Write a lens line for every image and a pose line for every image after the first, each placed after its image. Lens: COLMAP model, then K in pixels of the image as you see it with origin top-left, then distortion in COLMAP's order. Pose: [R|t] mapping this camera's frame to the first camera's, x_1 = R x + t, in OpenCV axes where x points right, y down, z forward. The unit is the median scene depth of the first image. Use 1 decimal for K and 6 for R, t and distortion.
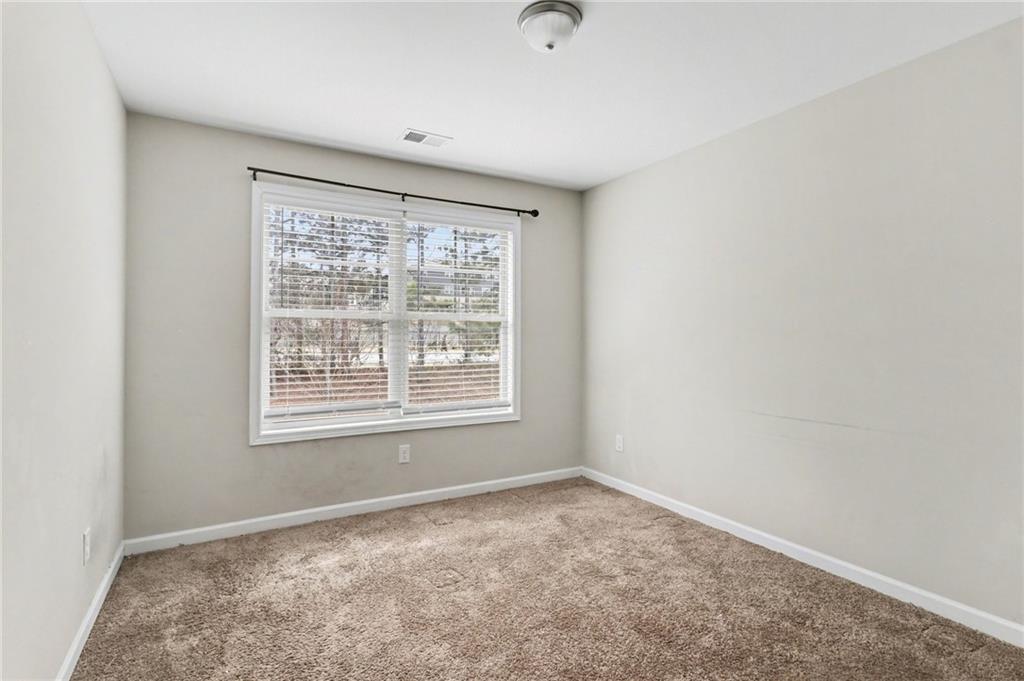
lens RADIAL K [[486.6, 0, 512.0], [0, 486.6, 340.5], [0, 0, 1]] dist [-0.000111, 0.000089]
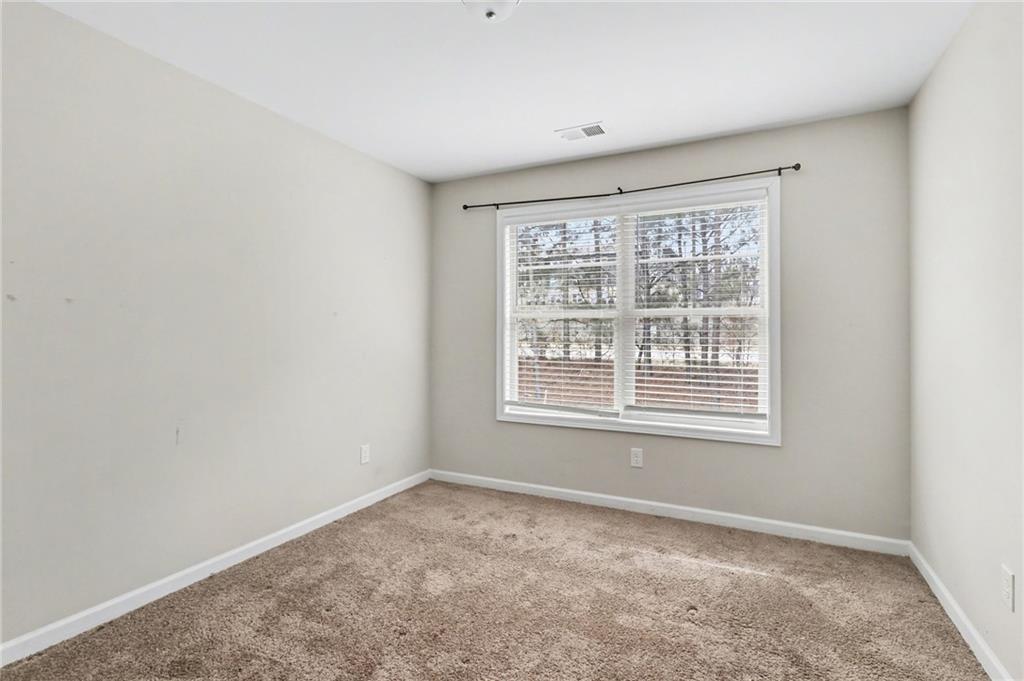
lens RADIAL K [[500.0, 0, 511.9], [0, 500.0, 332.5], [0, 0, 1]] dist [0.018899, 0.000173]
pose [[0.565178, -0.003677, -0.824961, 0.459684], [-0.005105, 0.999955, -0.007954, -0.001144], [0.824953, 0.008707, 0.565134, 0.248786]]
